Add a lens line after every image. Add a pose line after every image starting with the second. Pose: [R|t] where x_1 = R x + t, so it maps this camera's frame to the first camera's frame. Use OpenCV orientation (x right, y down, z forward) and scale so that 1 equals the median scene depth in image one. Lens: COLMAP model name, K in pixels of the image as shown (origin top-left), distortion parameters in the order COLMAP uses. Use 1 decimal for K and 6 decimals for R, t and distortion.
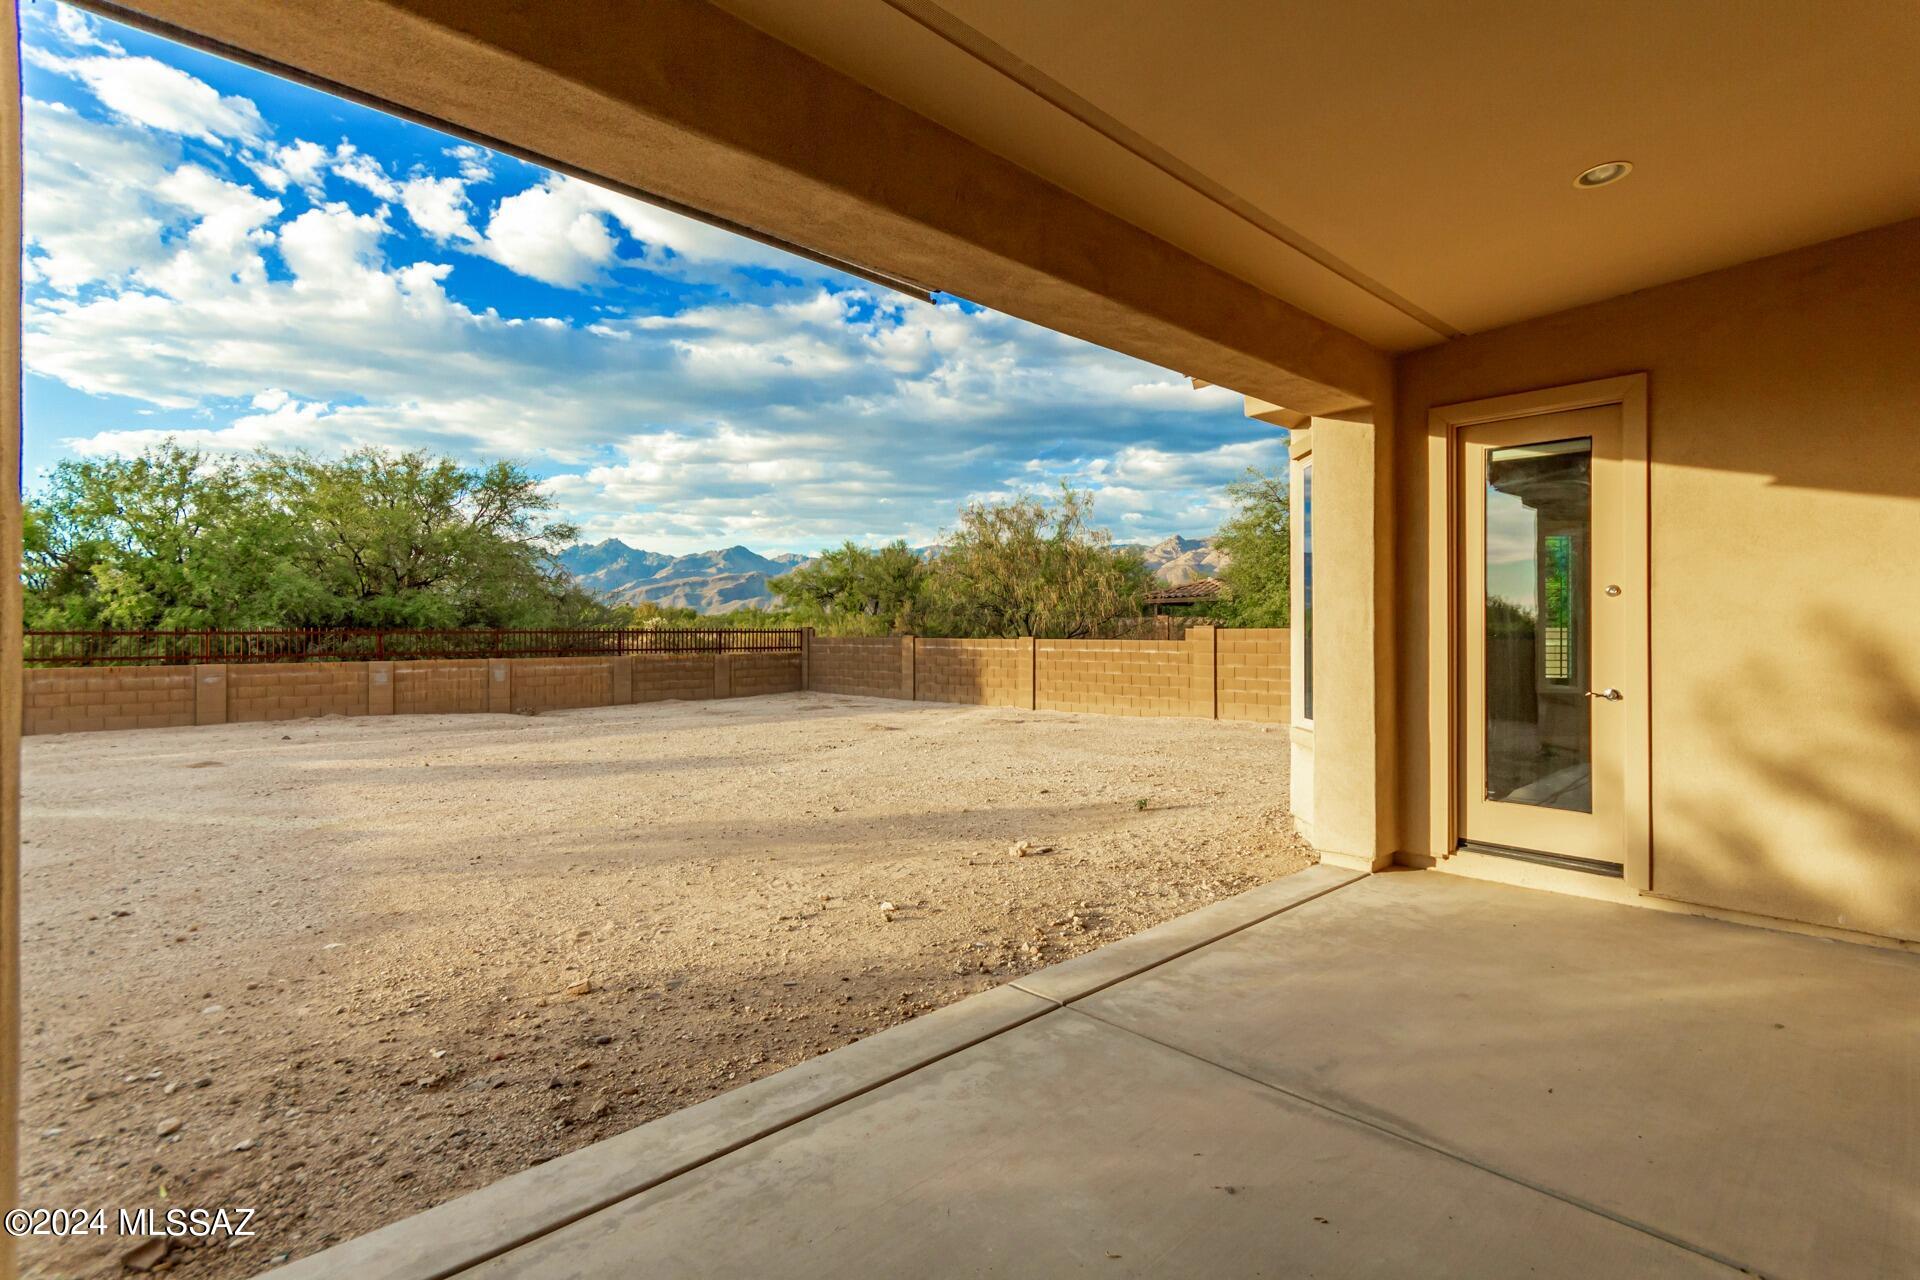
lens RADIAL K [[905.7, 0, 966.7], [0, 905.7, 604.9], [0, 0, 1]] dist [0.003875, -0.004743]
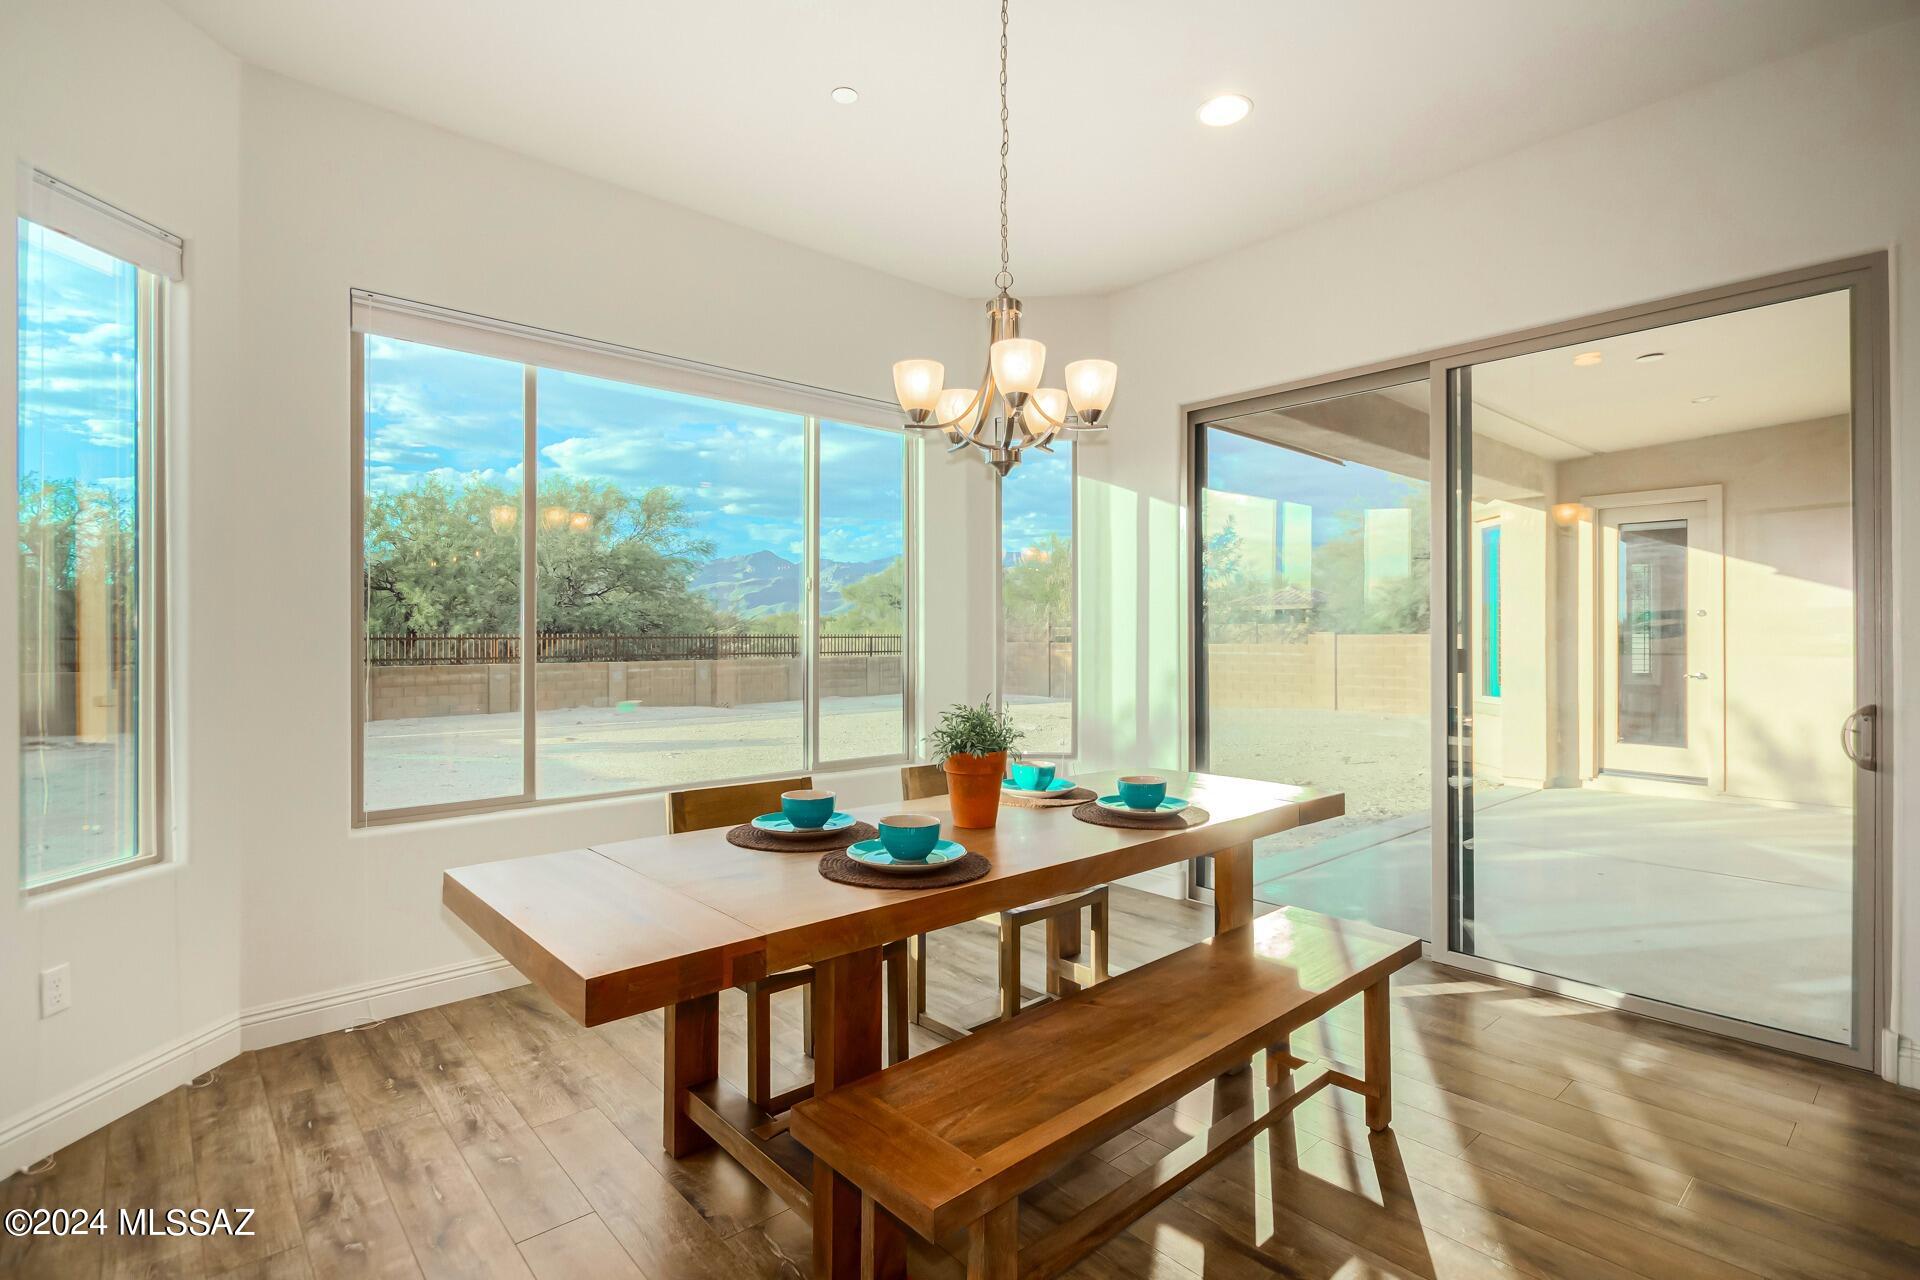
lens RADIAL K [[905.7, 0, 961.2], [0, 905.7, 610.3], [0, 0, 1]] dist [0.003875, -0.004743]
pose [[0.999264, -0.002088, -0.038297, -0.162035], [0.002124, 0.999997, 0.000897, -0.006847], [0.038295, -0.000978, 0.999266, -0.199007]]
